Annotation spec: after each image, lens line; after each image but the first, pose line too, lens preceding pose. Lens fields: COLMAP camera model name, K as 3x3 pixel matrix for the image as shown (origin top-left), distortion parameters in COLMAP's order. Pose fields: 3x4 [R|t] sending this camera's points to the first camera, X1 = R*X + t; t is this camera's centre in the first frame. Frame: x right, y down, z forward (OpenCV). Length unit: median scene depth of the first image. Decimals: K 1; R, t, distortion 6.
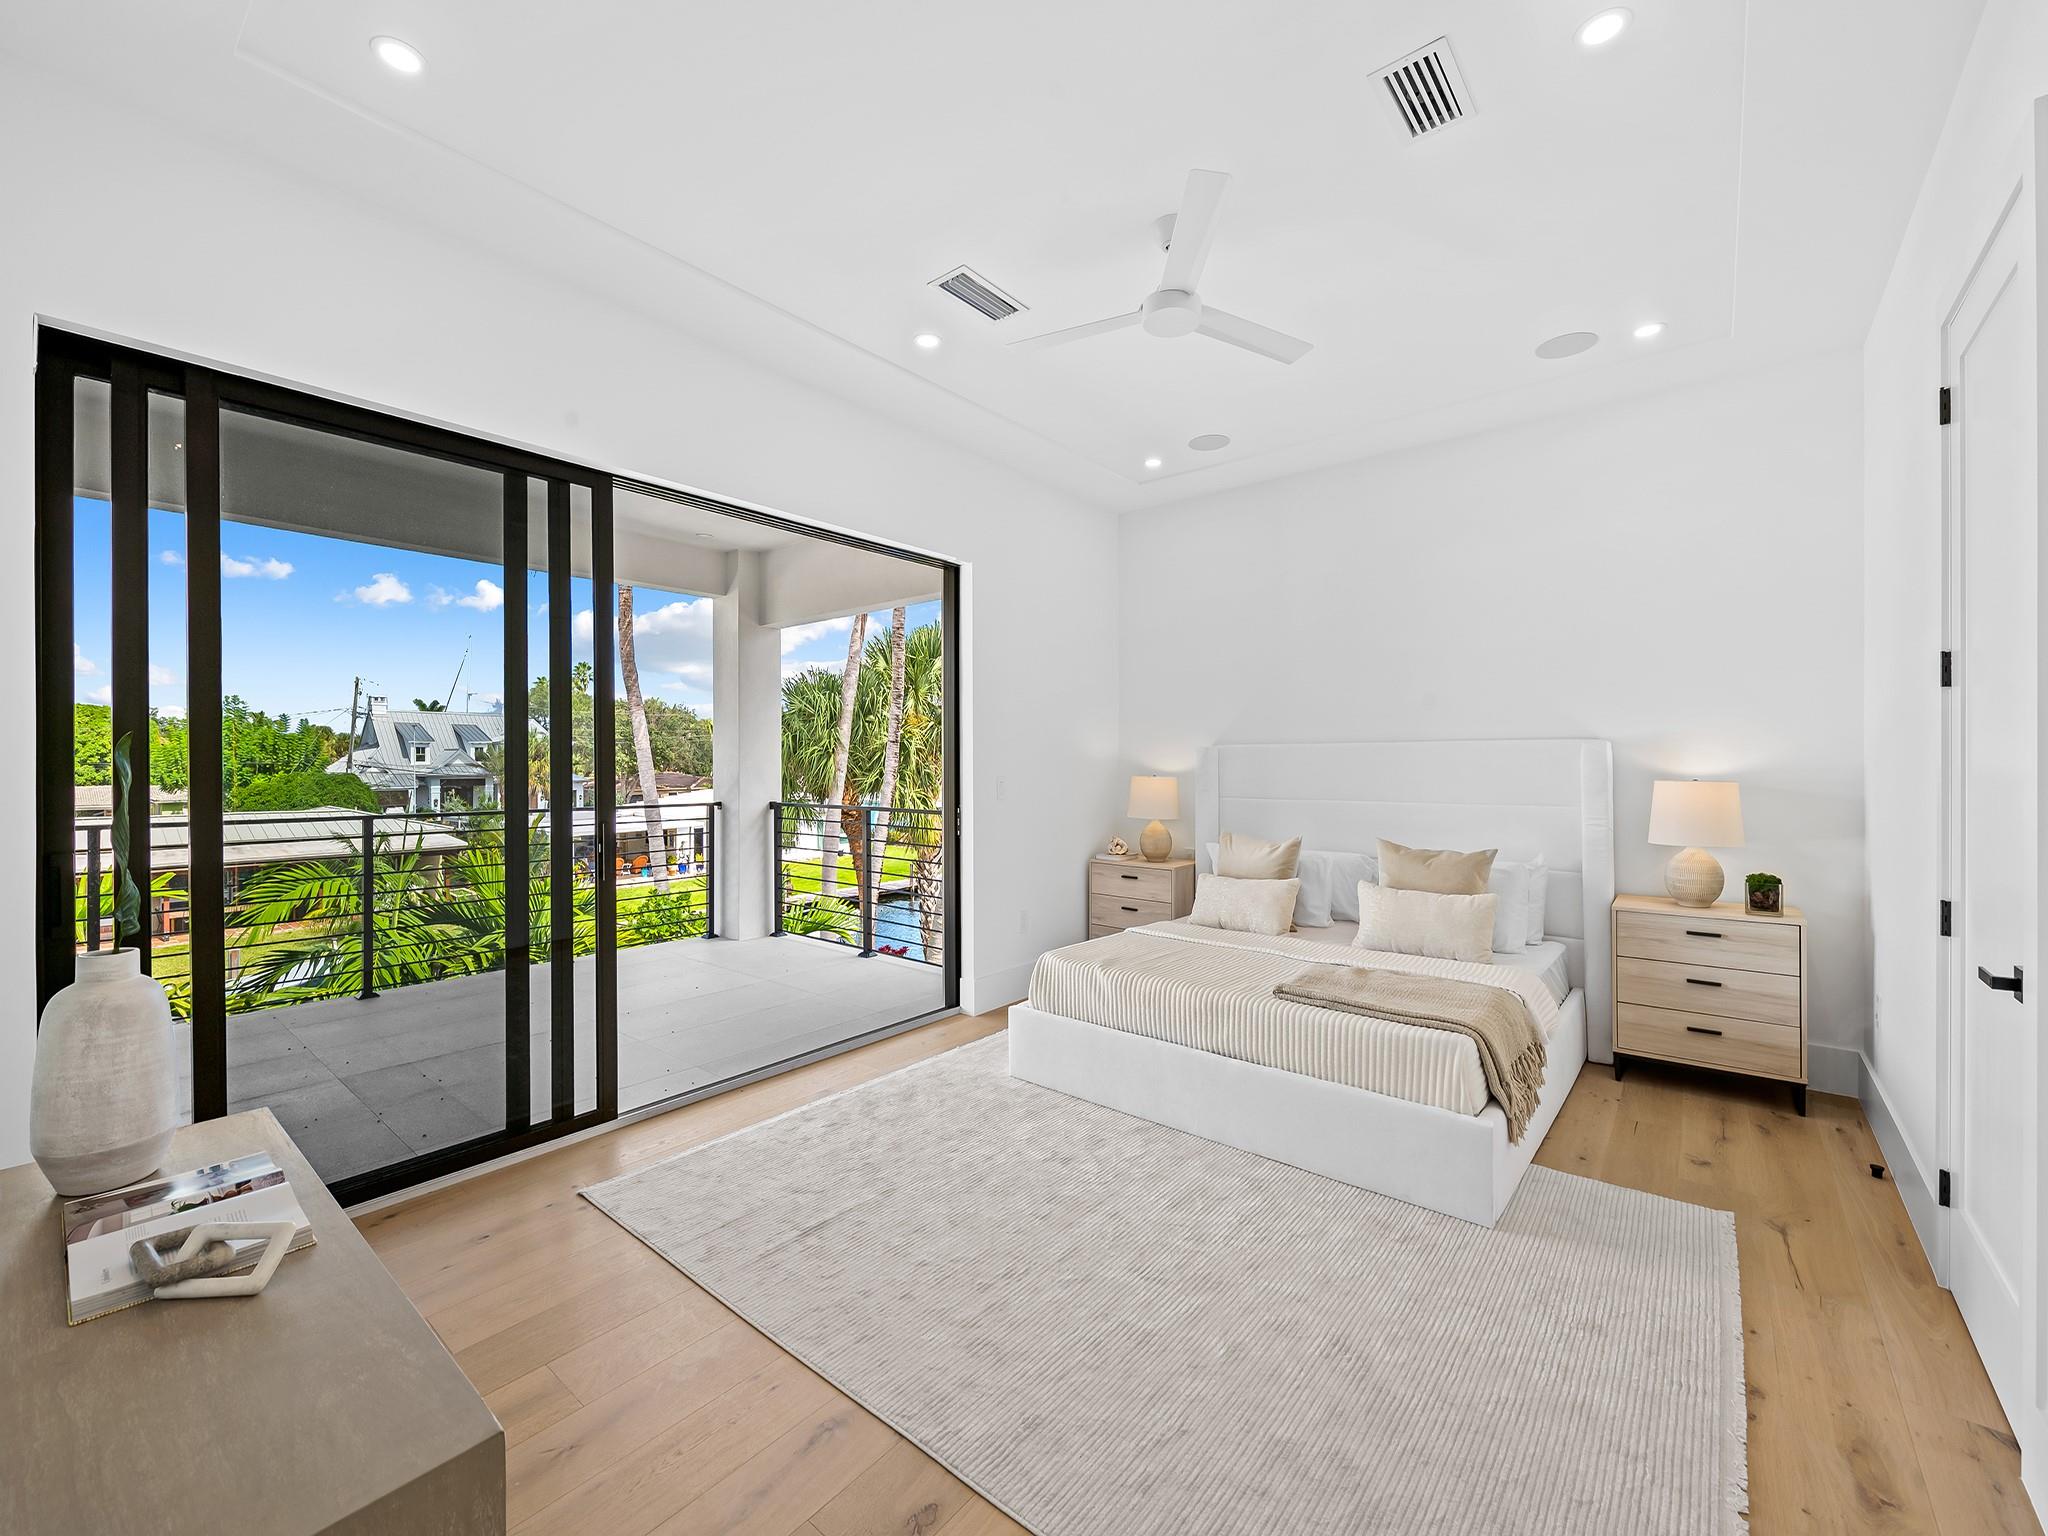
lens RADIAL K [[859.0, 0, 1027.1], [0, 859.0, 766.1], [0, 0, 1]] dist [0.008154, -0.002845]
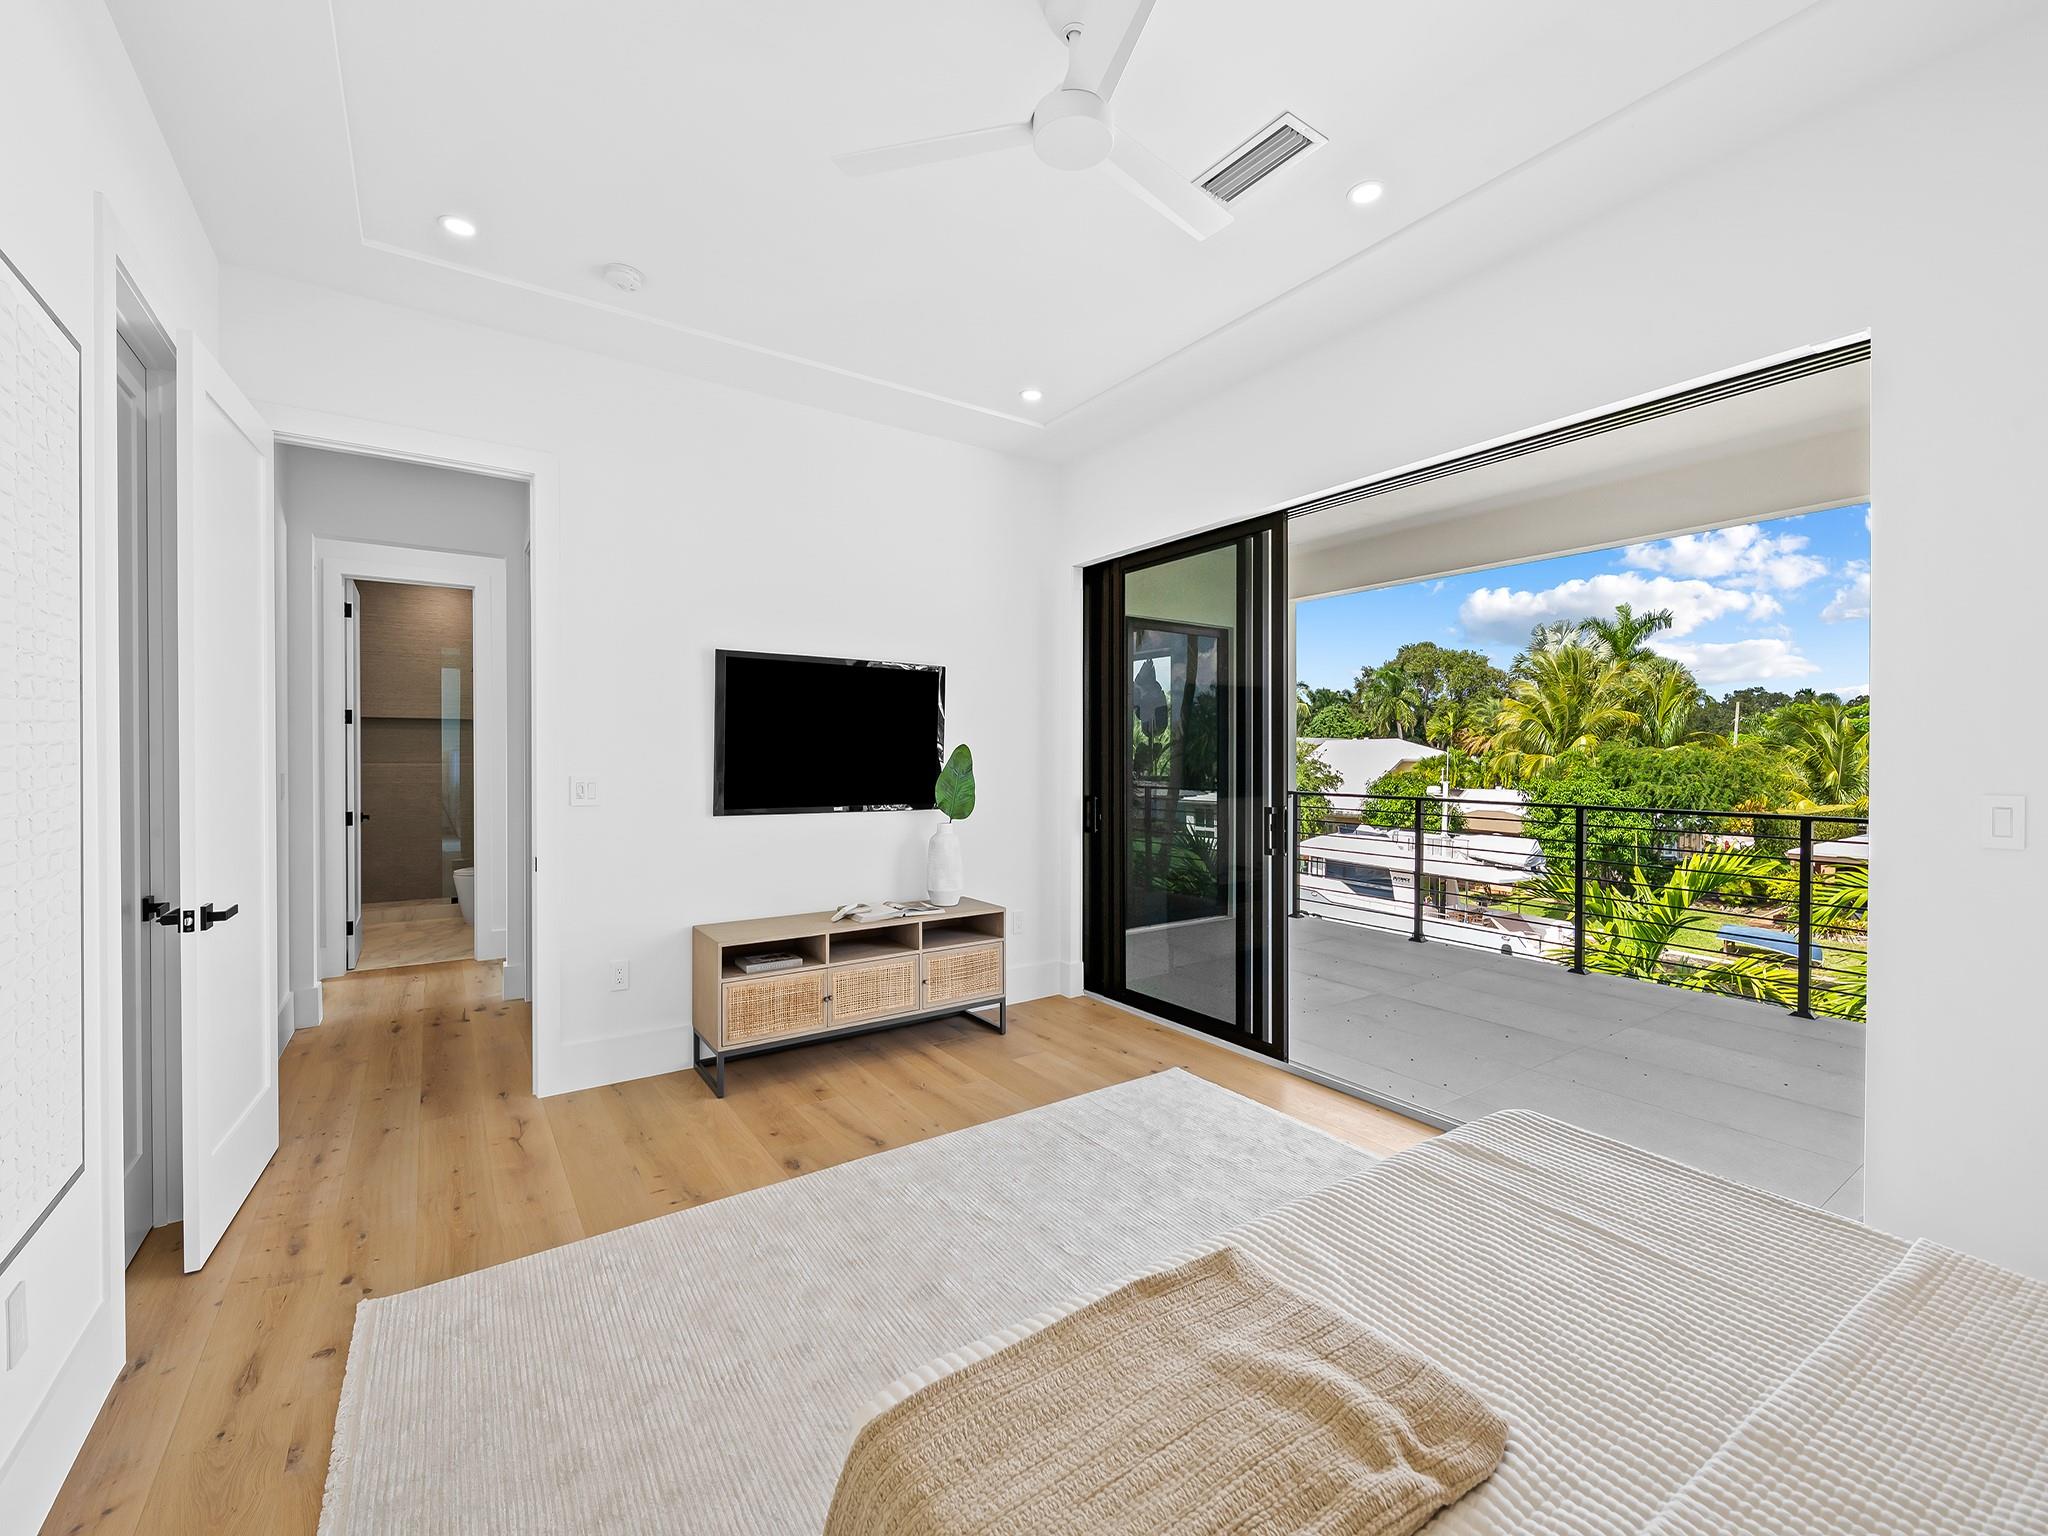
lens RADIAL K [[859.0, 0, 1025.5], [0, 859.0, 777.1], [0, 0, 1]] dist [0.008154, -0.002845]
pose [[-0.279504, 0.025121, -0.959816, 0.750393], [-0.010262, 0.999522, 0.029149, -0.007293], [0.960090, 0.017997, -0.279113, 1.004520]]
